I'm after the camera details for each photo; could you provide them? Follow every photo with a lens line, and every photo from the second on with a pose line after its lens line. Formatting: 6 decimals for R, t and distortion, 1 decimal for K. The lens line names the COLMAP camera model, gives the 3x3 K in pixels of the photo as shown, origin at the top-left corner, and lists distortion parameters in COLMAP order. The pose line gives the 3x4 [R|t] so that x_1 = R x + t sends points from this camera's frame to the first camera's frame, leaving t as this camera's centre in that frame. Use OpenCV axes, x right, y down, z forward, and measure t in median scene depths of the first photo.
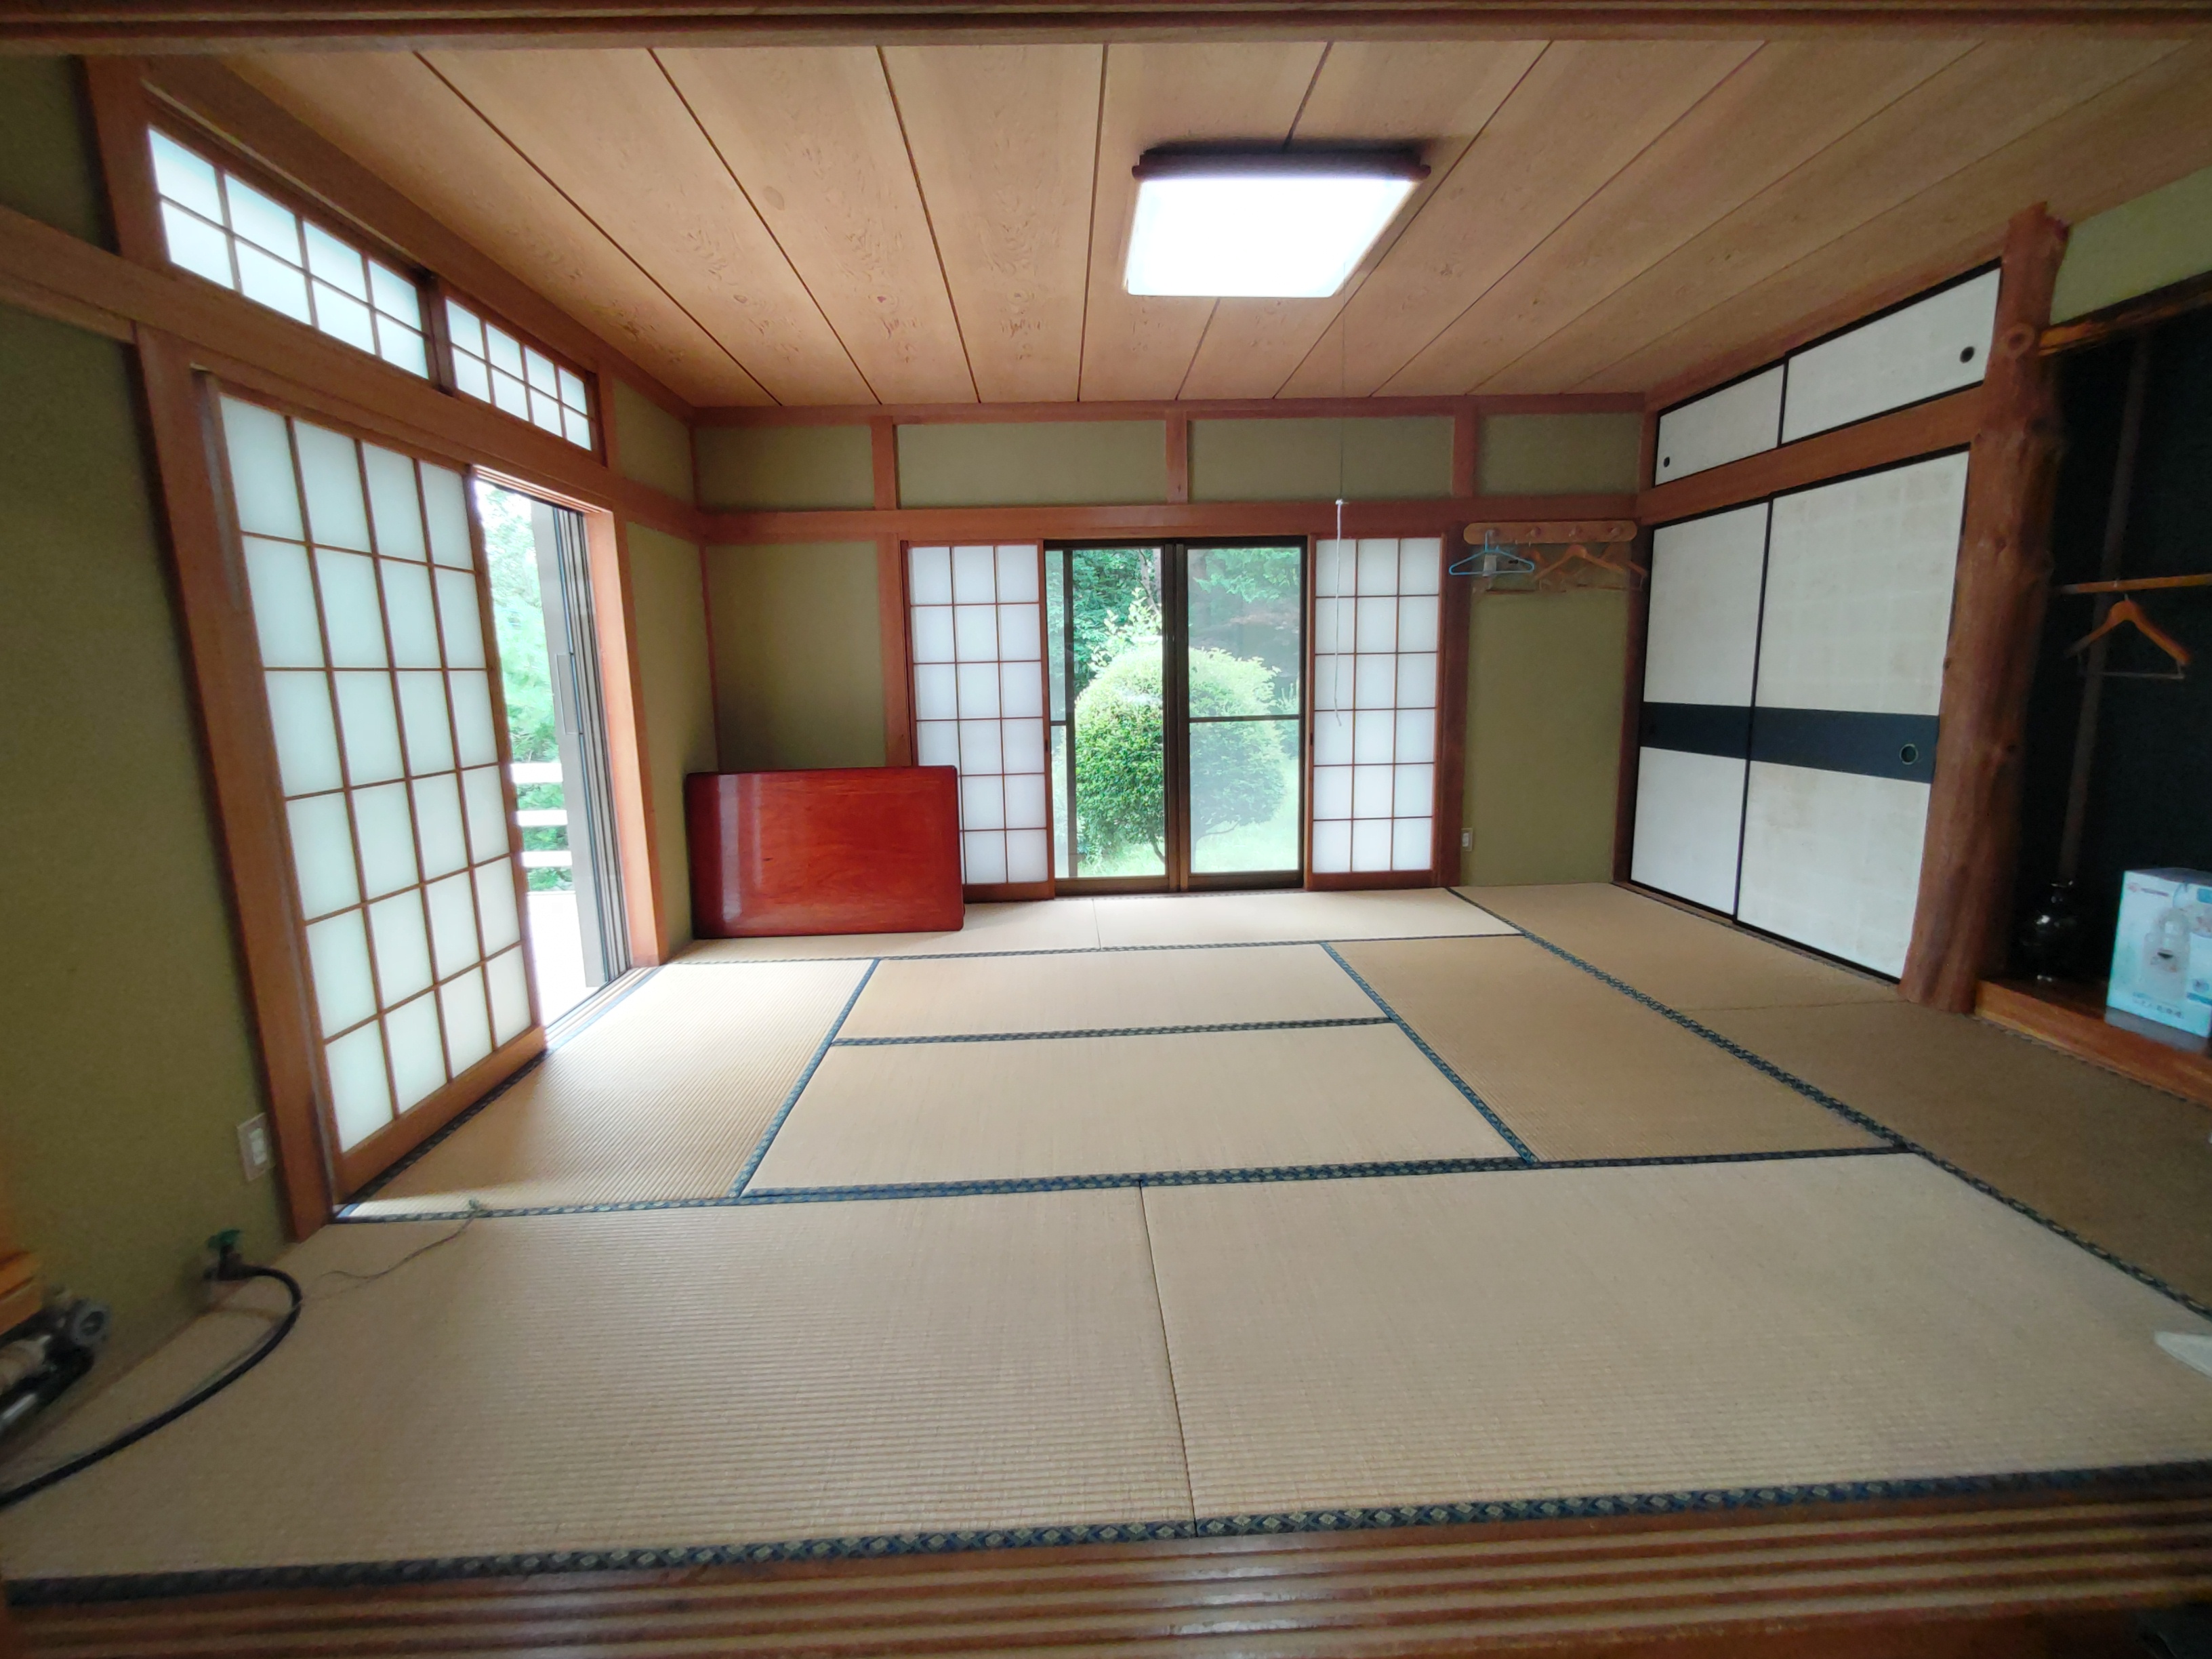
lens RADIAL K [[937.2, 0, 1085.3], [0, 937.2, 818.4], [0, 0, 1]] dist [-0.002240, 0.002737]
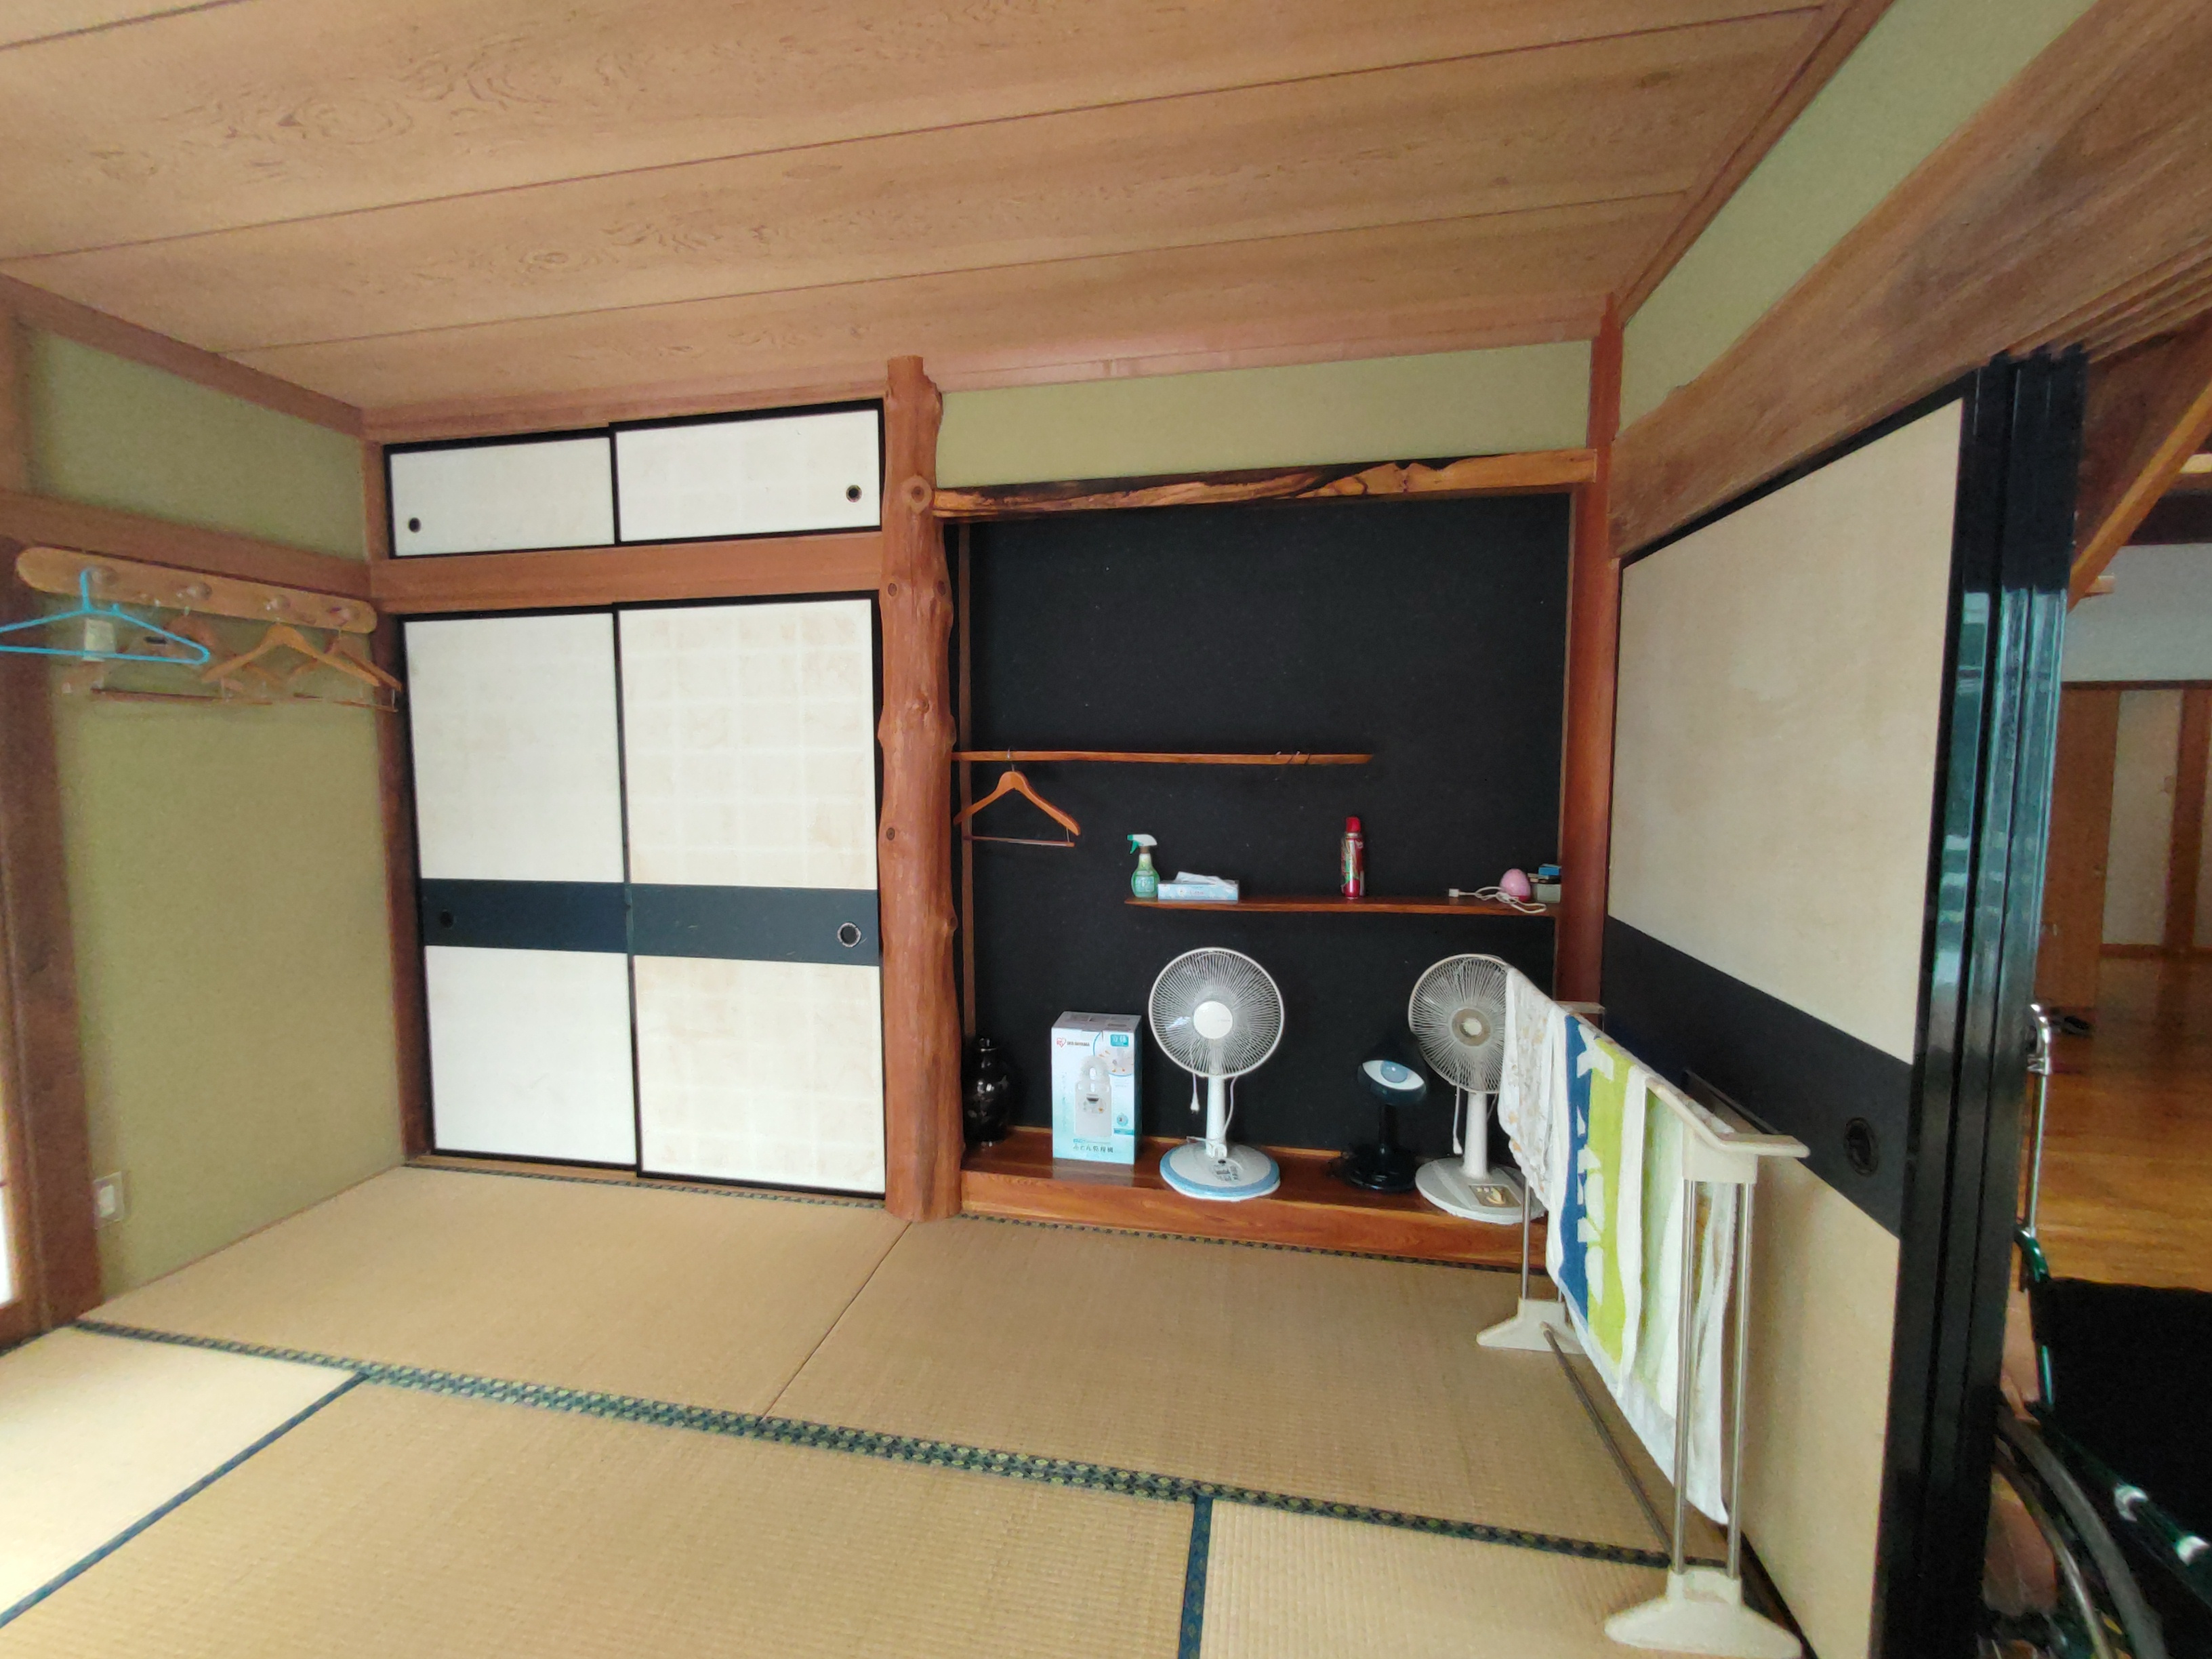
lens RADIAL K [[937.2, 0, 1086.9], [0, 937.2, 819.1], [0, 0, 1]] dist [-0.002240, 0.002737]
pose [[0.226333, -0.045831, 0.972971, 0.081243], [0.151545, 0.988386, 0.011304, -0.128002], [-0.962189, 0.144891, 0.230649, 0.491846]]
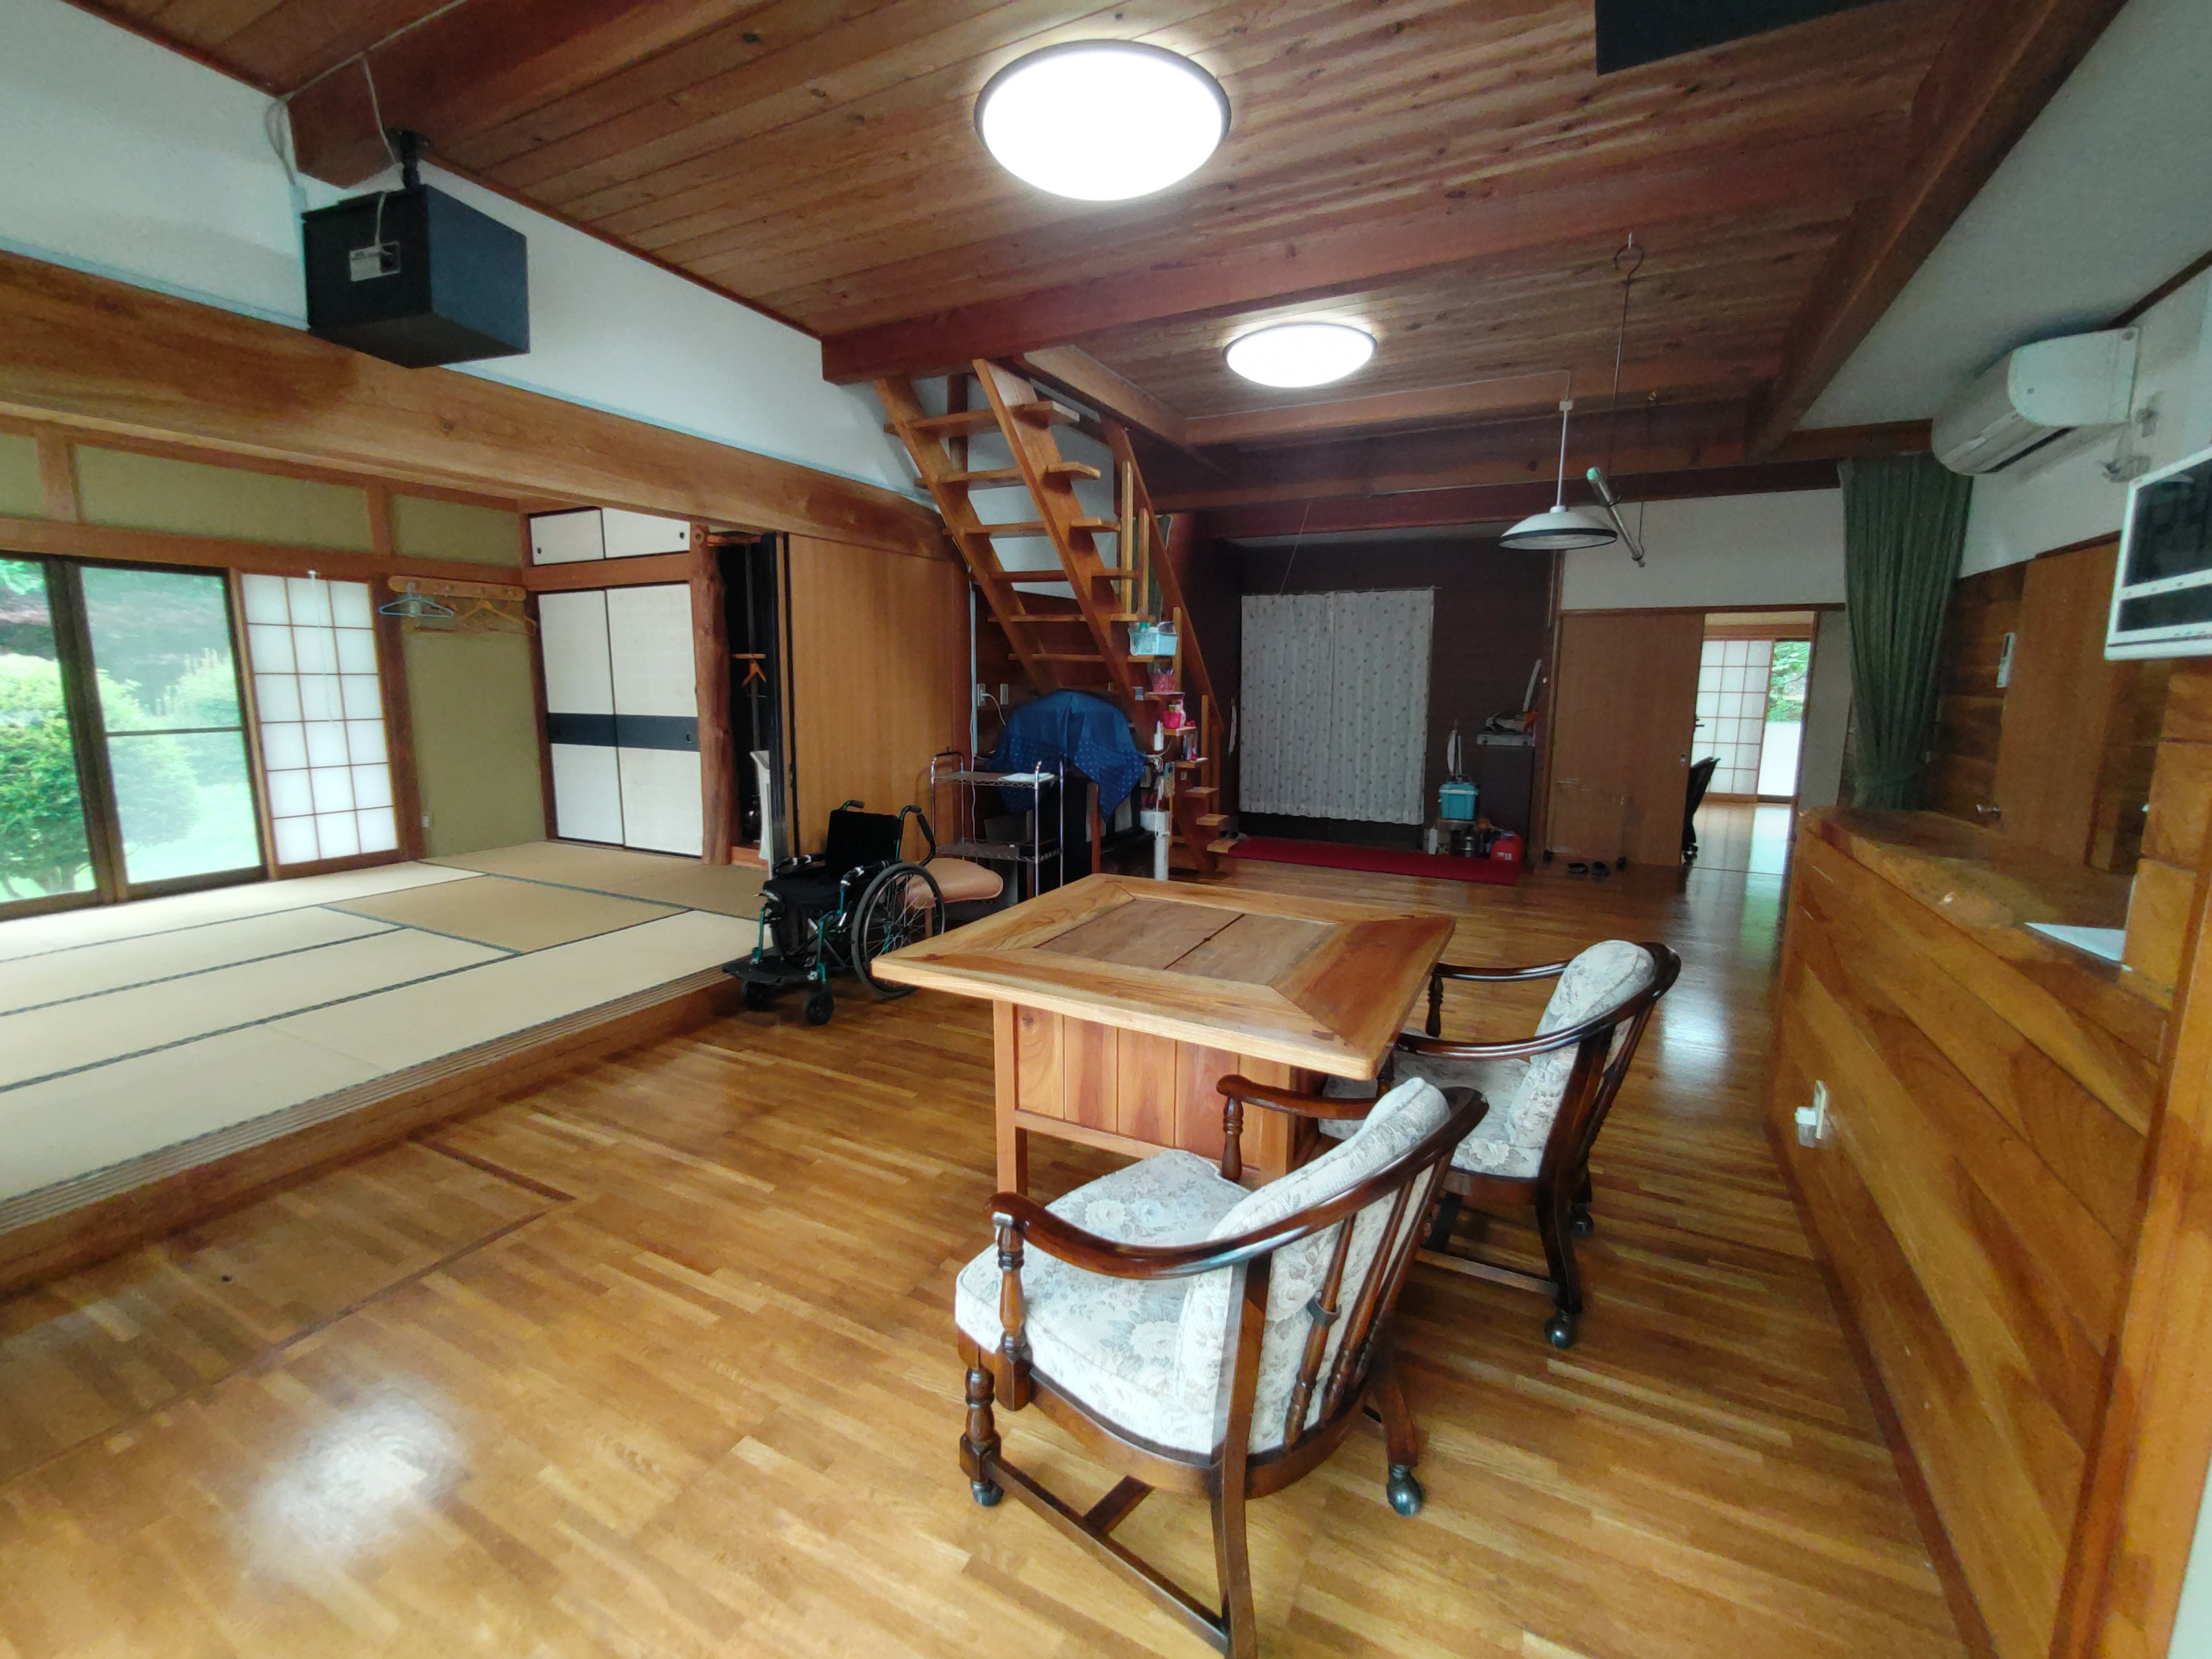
lens RADIAL K [[937.2, 0, 1095.4], [0, 937.2, 817.4], [0, 0, 1]] dist [-0.002240, 0.002737]
pose [[0.493843, -0.103545, 0.863364, -0.316975], [0.120115, 0.991490, 0.050206, 0.081301], [-0.861215, 0.078909, 0.502078, -0.554767]]
